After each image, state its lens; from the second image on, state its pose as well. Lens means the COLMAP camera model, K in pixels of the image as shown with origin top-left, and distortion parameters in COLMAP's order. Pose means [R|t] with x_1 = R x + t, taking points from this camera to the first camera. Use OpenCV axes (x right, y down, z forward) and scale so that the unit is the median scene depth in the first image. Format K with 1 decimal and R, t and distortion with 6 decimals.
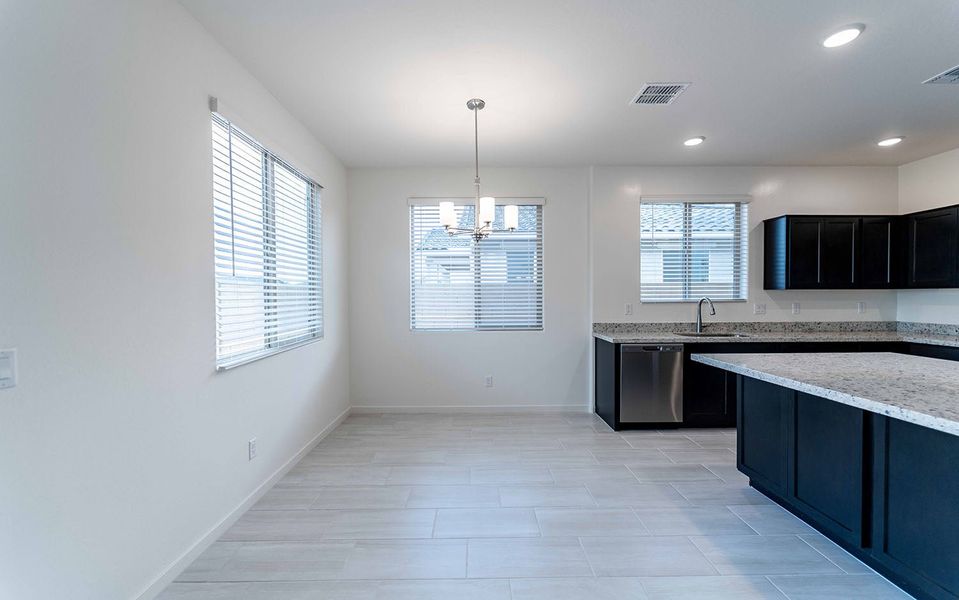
lens RADIAL K [[388.8, 0, 480.2], [0, 388.8, 303.3], [0, 0, 1]] dist [0.001364, -0.000156]
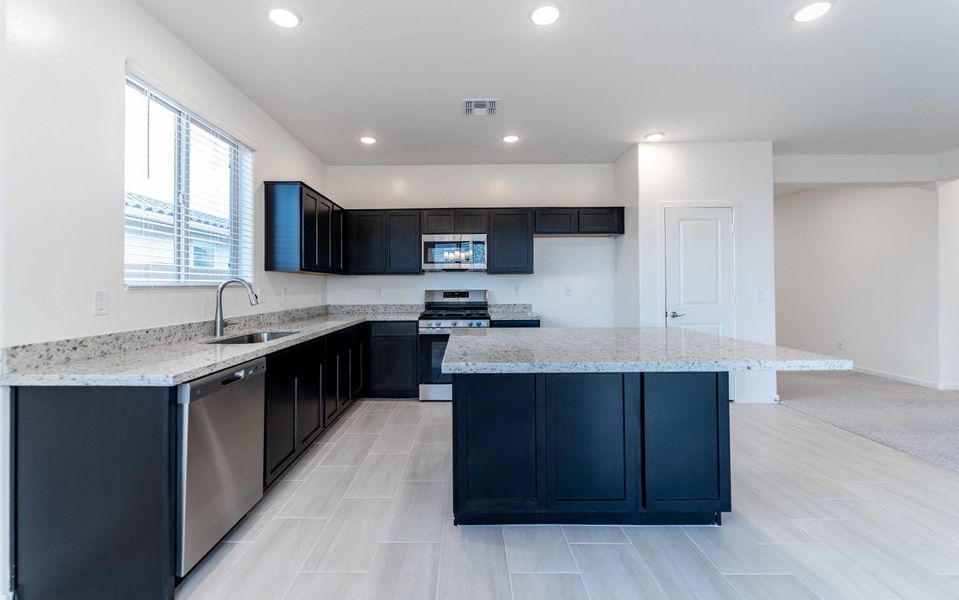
lens RADIAL K [[398.7, 0, 465.2], [0, 398.7, 279.5], [0, 0, 1]] dist [0.000725, -0.000060]
pose [[0.024773, 0.021195, 0.999468, -0.052981], [0.023713, 0.999481, -0.021783, 0.009135], [-0.999412, 0.024240, 0.024258, 0.623177]]
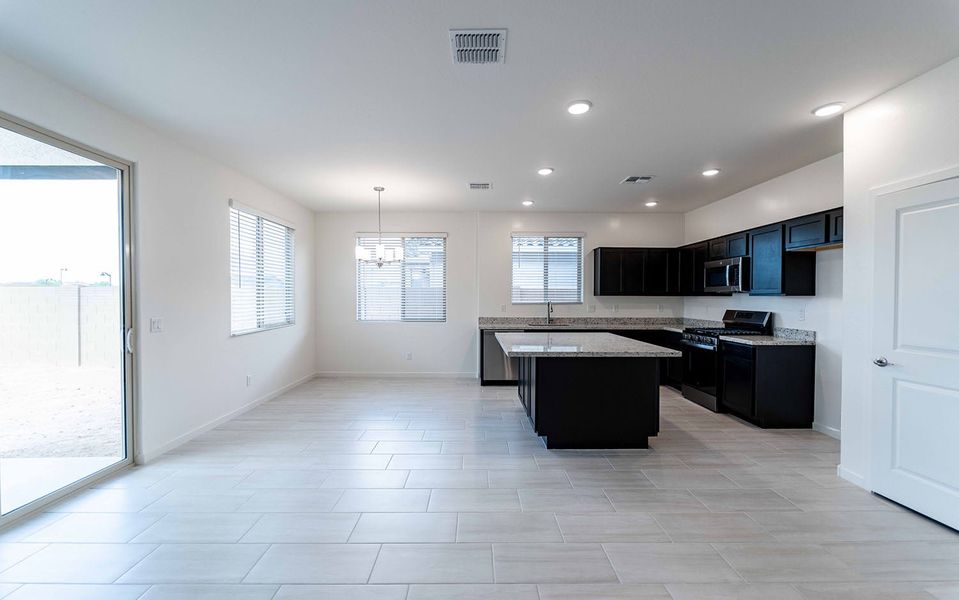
lens RADIAL K [[388.8, 0, 480.2], [0, 388.8, 303.3], [0, 0, 1]] dist [0.001364, -0.000156]
pose [[0.999962, 0.008522, -0.001593, 0.314948], [-0.008525, 0.999963, -0.001502, -0.000128], [0.001580, 0.001516, 0.999998, -0.520691]]
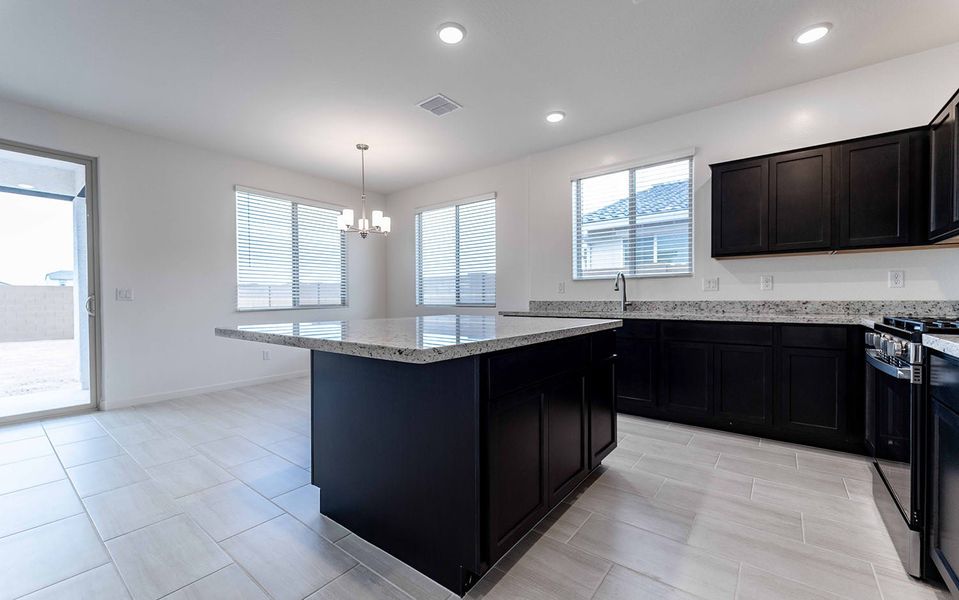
lens RADIAL K [[388.8, 0, 480.2], [0, 388.8, 303.3], [0, 0, 1]] dist [0.001364, -0.000156]
pose [[0.783117, 0.008784, -0.621813, 0.901632], [-0.009680, 0.999951, 0.001935, 0.060374], [0.621800, 0.004503, 0.783163, 0.077250]]
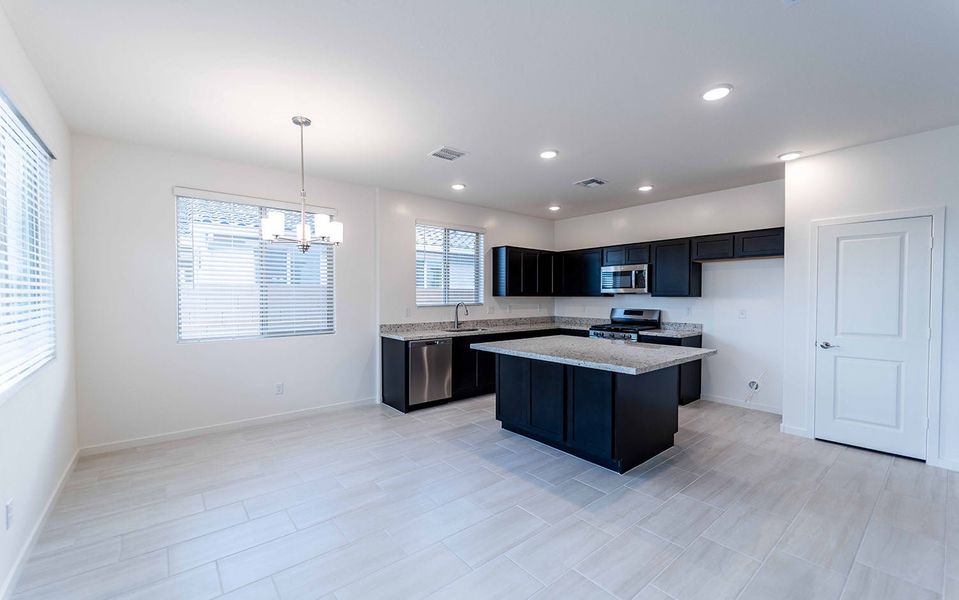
lens RADIAL K [[388.8, 0, 480.2], [0, 388.8, 303.3], [0, 0, 1]] dist [0.001364, -0.000156]
pose [[0.780035, -0.006189, 0.625706, -0.206988], [0.006155, 0.999979, 0.002218, -0.013751], [-0.625706, 0.002121, 0.780056, -0.083078]]
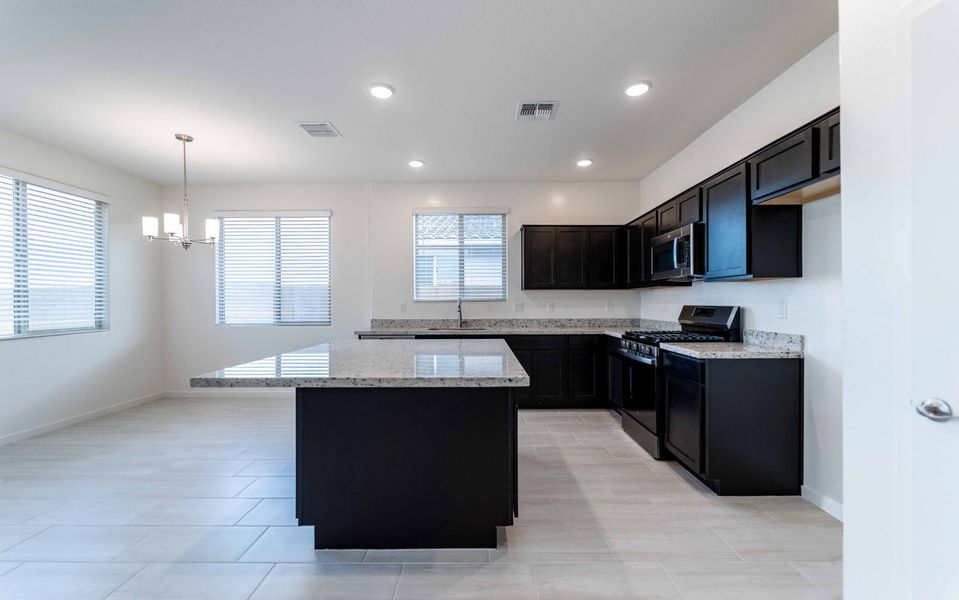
lens RADIAL K [[388.8, 0, 480.2], [0, 388.8, 303.3], [0, 0, 1]] dist [0.001364, -0.000156]
pose [[0.999781, 0.001539, -0.020893, 0.672692], [-0.001862, 0.999879, -0.015475, 0.022243], [0.020867, 0.015511, 0.999662, -0.149272]]
